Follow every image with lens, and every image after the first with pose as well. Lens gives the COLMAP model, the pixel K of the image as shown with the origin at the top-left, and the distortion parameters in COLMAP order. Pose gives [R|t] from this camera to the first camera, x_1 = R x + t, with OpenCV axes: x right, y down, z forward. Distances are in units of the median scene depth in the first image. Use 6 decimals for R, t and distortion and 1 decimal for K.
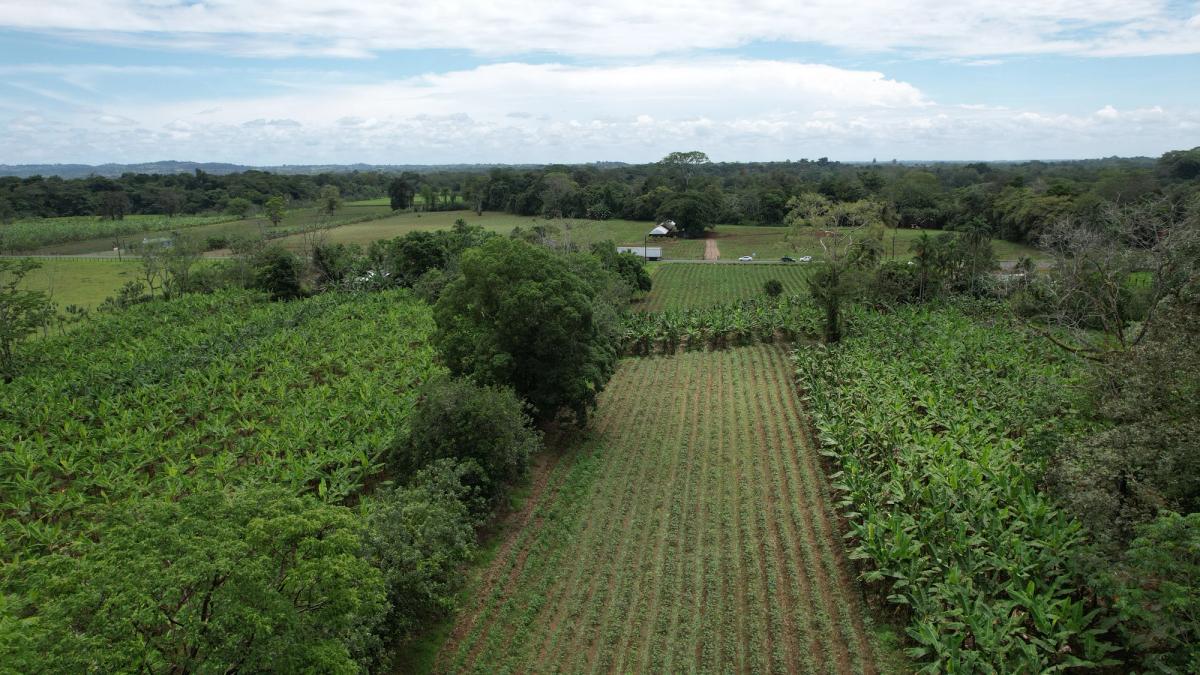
lens RADIAL K [[769.2, 0, 603.9], [0, 769.2, 347.8], [0, 0, 1]] dist [-0.077357, 0.072572]
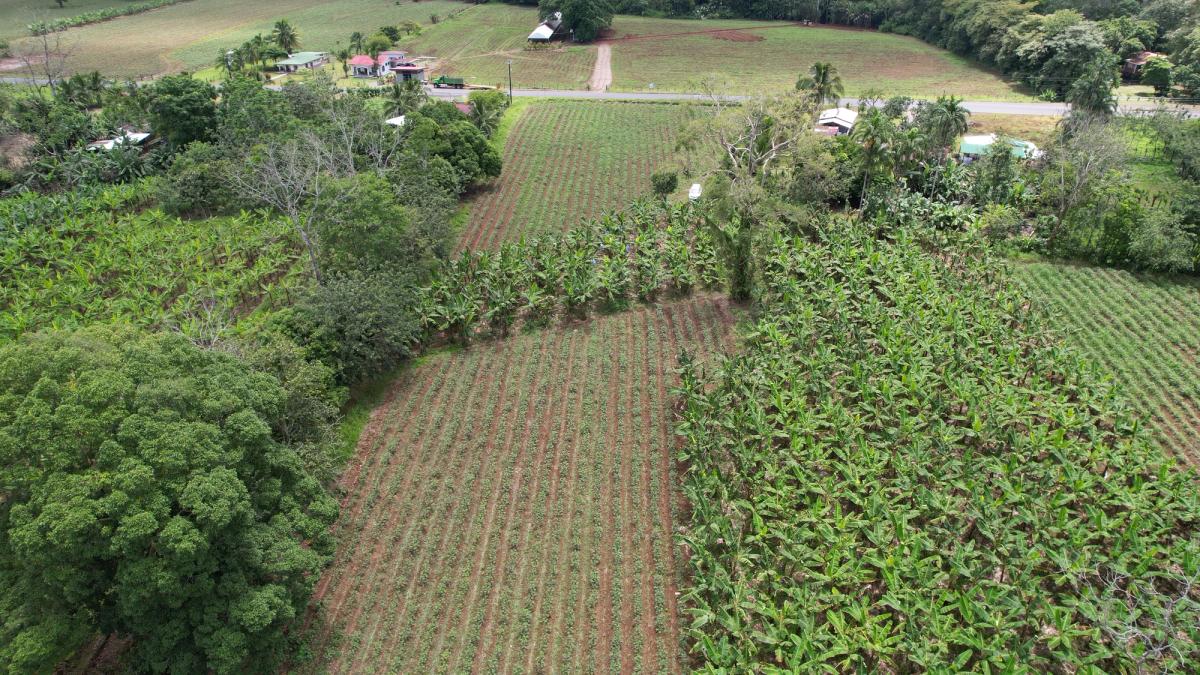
lens RADIAL K [[769.2, 0, 603.9], [0, 769.2, 347.8], [0, 0, 1]] dist [-0.077357, 0.072572]
pose [[0.993665, -0.037825, 0.105823, 0.087687], [0.005212, 0.956150, 0.292831, -0.150859], [-0.112259, -0.290425, 0.950290, 0.294911]]
